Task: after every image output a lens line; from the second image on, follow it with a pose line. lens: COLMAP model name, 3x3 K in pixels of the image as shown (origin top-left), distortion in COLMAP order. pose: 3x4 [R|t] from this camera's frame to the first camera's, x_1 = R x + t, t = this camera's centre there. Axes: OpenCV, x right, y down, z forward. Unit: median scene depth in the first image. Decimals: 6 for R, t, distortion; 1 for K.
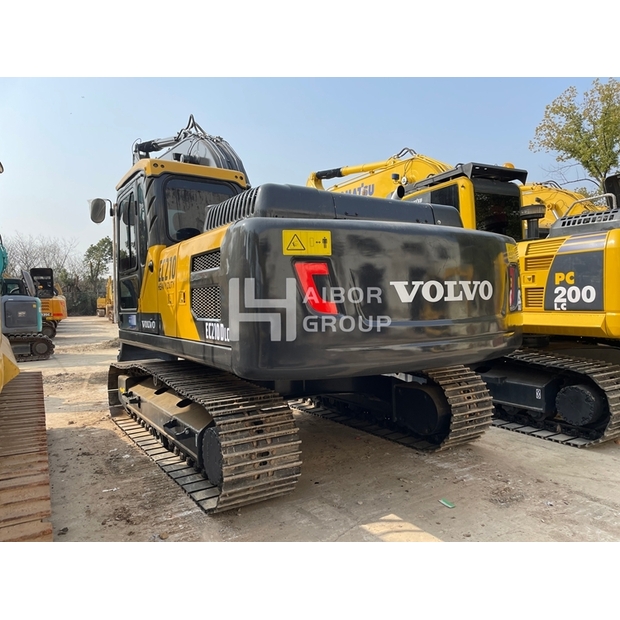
lens RADIAL K [[466.6, 0, 289.3], [0, 466.6, 310.7], [0, 0, 1]] dist [0.109663, -0.150028]
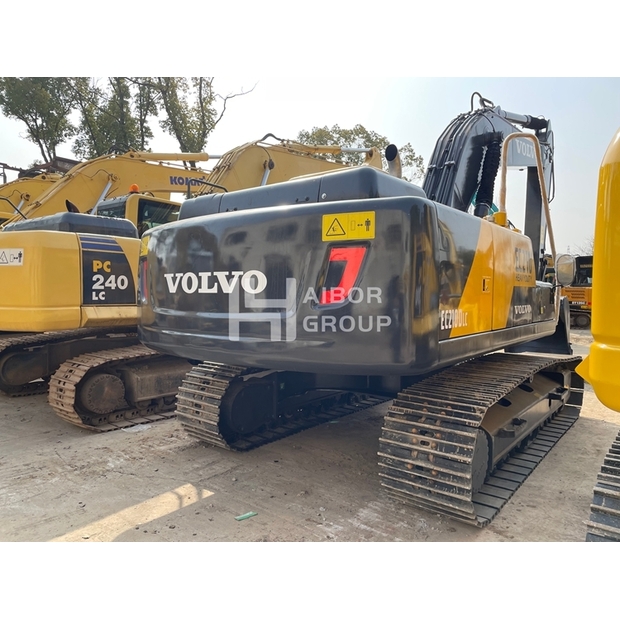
lens RADIAL K [[466.6, 0, 289.3], [0, 466.6, 310.7], [0, 0, 1]] dist [0.109663, -0.150028]
pose [[0.325105, 0.072616, -0.942886, 1.271721], [-0.025034, 0.997359, 0.068180, -0.053223], [0.945346, 0.001439, 0.326065, 0.840517]]
